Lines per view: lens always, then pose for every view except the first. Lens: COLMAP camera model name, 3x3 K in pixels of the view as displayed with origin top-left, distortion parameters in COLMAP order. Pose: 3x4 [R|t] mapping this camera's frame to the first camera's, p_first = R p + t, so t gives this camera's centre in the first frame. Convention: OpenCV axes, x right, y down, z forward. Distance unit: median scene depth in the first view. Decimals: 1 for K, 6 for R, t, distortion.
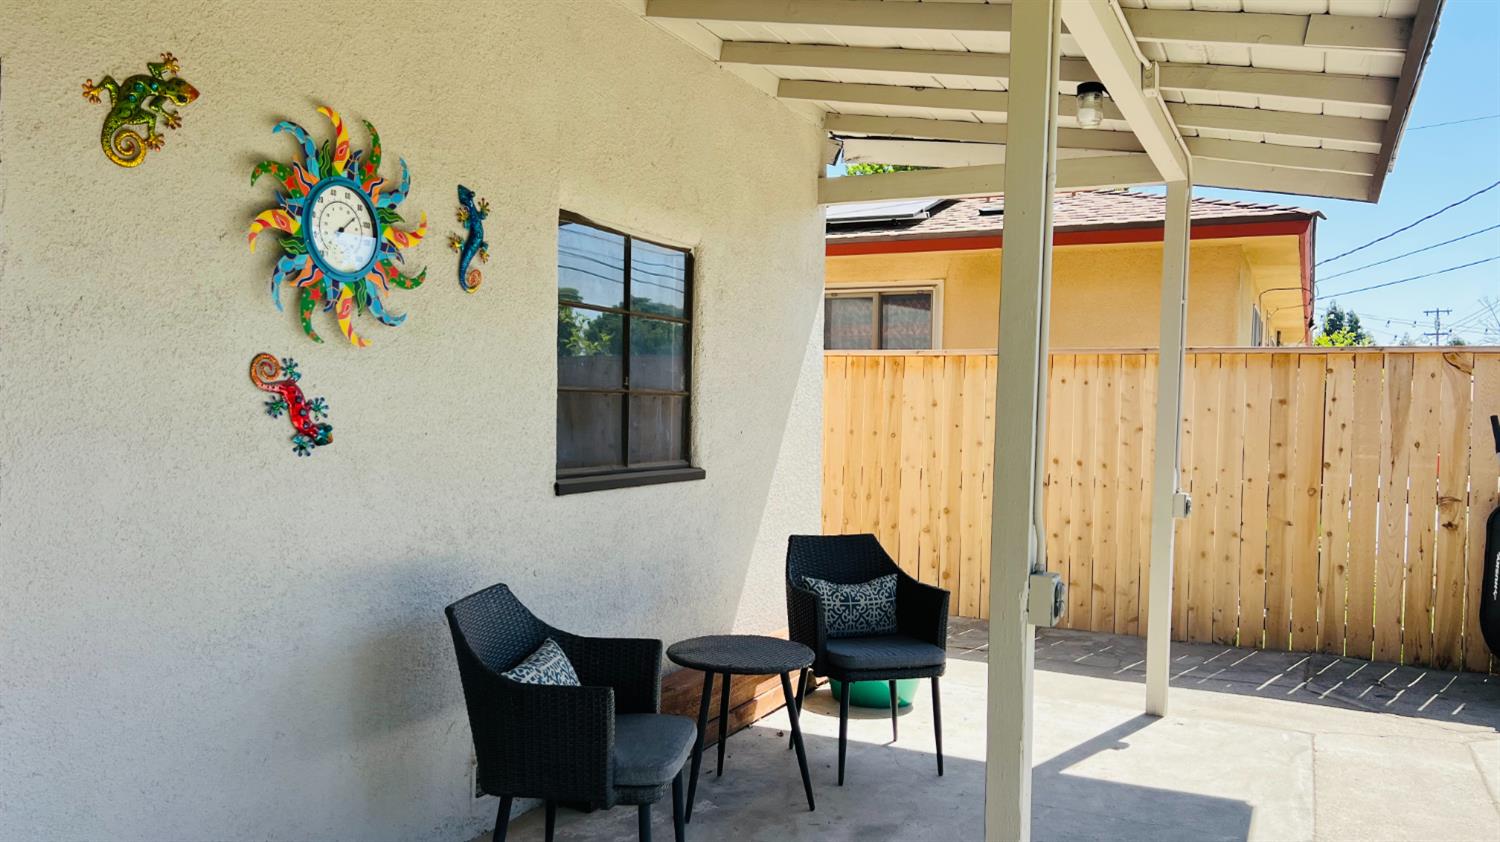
lens RADIAL K [[1091.3, 0, 750.0], [0, 1091.3, 421.0], [0, 0, 1]] dist [0.095139, -0.241473]
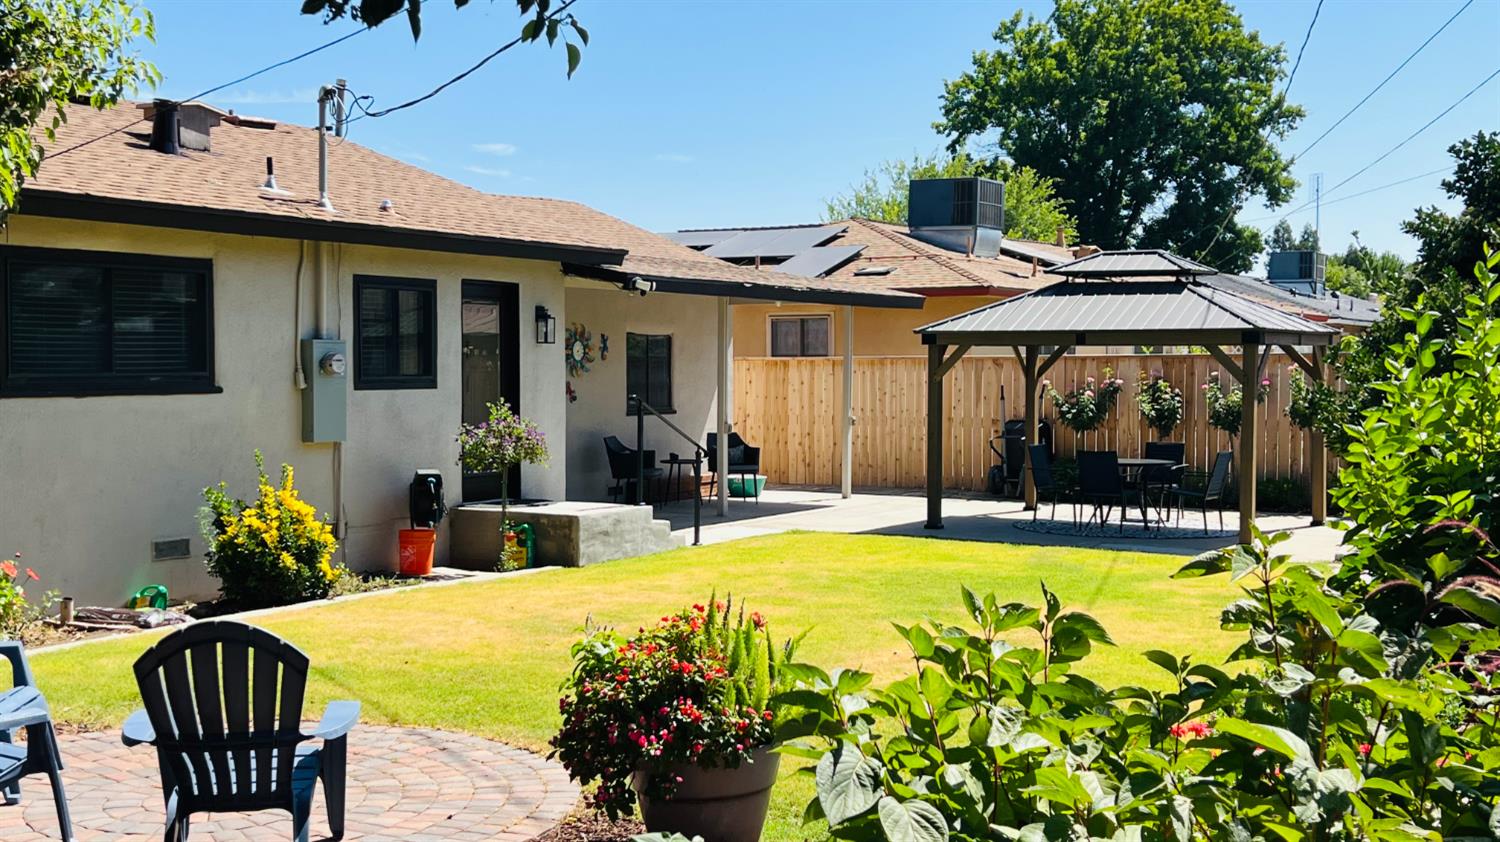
lens RADIAL K [[1644.6, 0, 750.0], [0, 1644.6, 421.0], [0, 0, 1]] dist [0.004420, 0.001482]
pose [[0.996140, -0.018115, -0.085892, 0.524369], [0.019555, 0.999682, 0.015947, 0.007066], [0.085576, -0.017565, 0.996177, -3.313518]]
